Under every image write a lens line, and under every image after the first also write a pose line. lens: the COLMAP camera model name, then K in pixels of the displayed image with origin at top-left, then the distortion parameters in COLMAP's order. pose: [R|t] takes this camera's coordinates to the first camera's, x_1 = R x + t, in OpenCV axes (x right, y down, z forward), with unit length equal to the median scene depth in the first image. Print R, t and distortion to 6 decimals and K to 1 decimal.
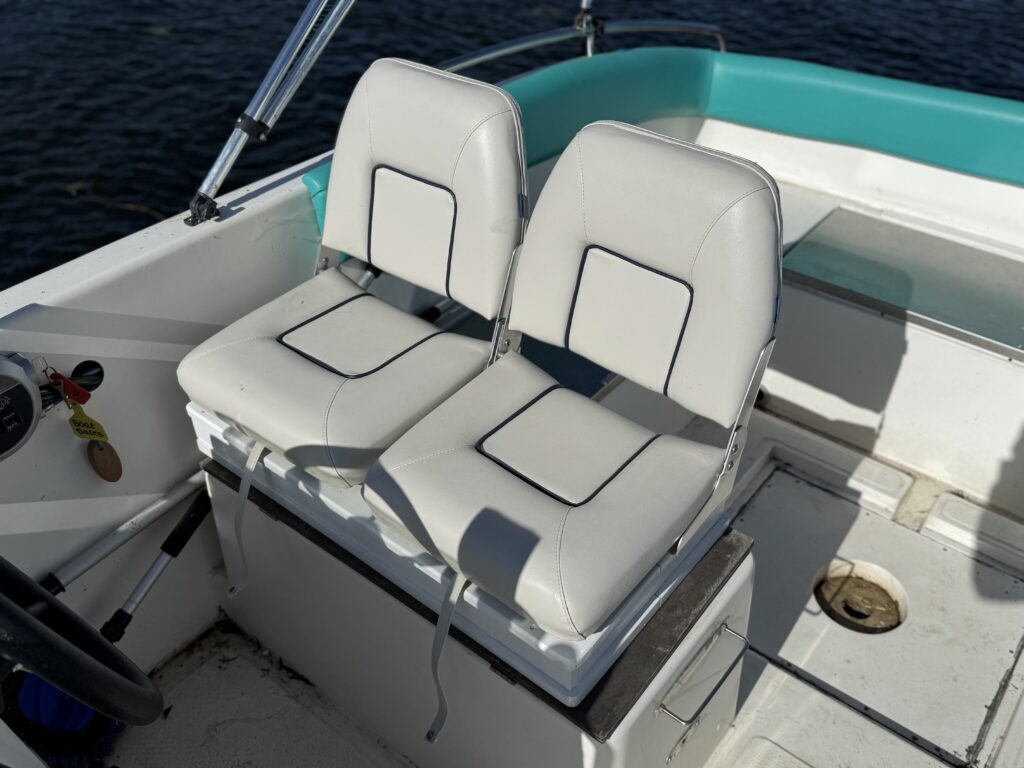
lens RADIAL K [[912.4, 0, 512.2], [0, 912.4, 386.1], [0, 0, 1]] dist [0.017954, -0.031125]
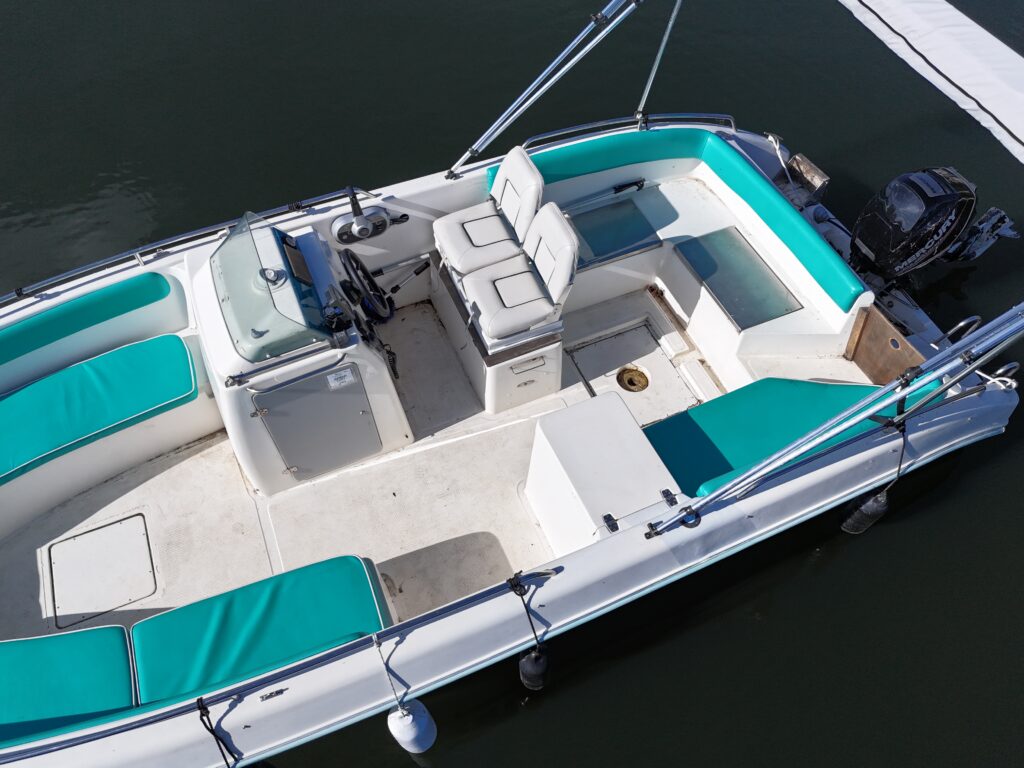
lens RADIAL K [[713.2, 0, 510.6], [0, 713.2, 382.9], [0, 0, 1]] dist [0.043070, -0.047351]
pose [[0.882304, 0.400131, -0.247860, 0.638859], [-0.300525, 0.884193, 0.357613, -0.439523], [0.362249, -0.241036, 0.900376, -1.130165]]
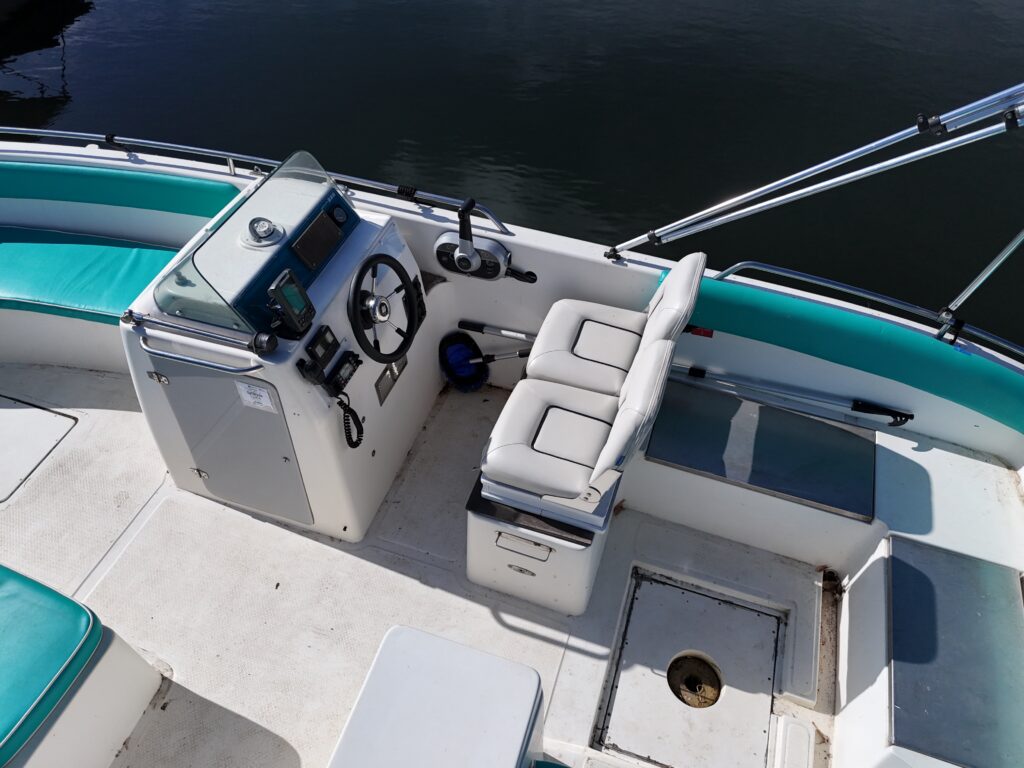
lens RADIAL K [[746.6, 0, 513.5], [0, 746.6, 385.1], [0, 0, 1]] dist [0.032846, -0.006416]
pose [[0.345311, 0.712207, -0.611164, 0.768050], [-0.594928, 0.669774, 0.444370, -0.553622], [0.725825, 0.210153, 0.654992, -0.218755]]
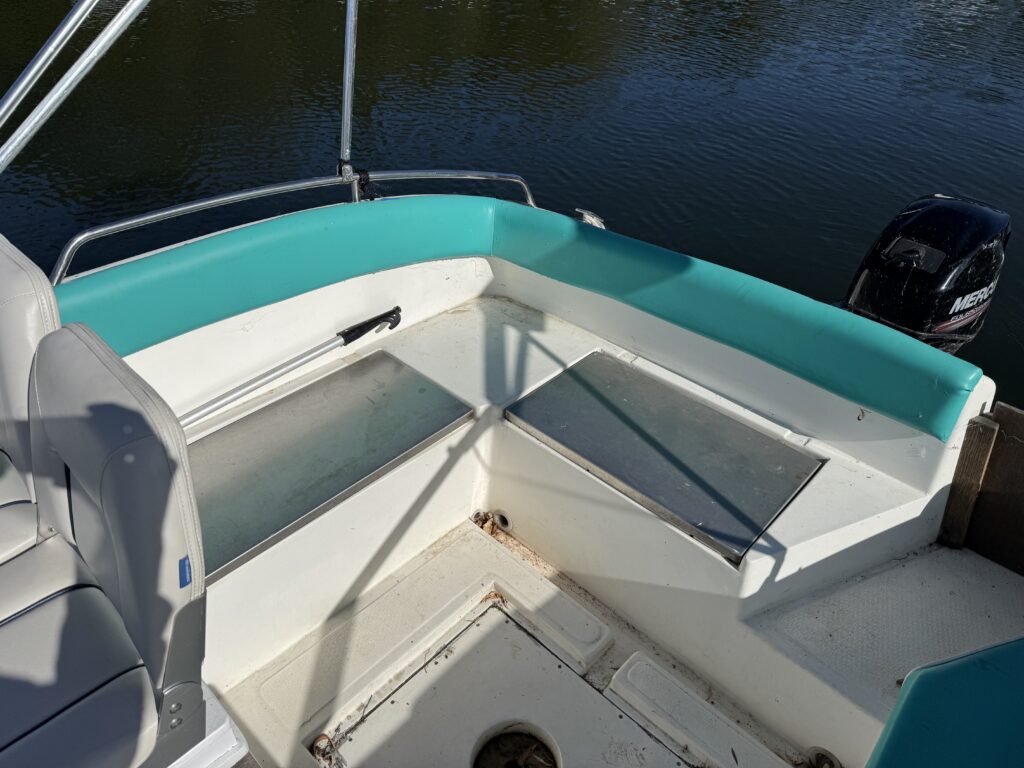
lens RADIAL K [[713.2, 0, 518.8], [0, 713.2, 373.7], [0, 0, 1]] dist [0.043070, -0.047351]
pose [[0.996200, 0.071403, -0.049874, 0.424700], [-0.072933, 0.996899, -0.029549, -0.188298], [0.047609, 0.033075, 0.998318, 0.220963]]
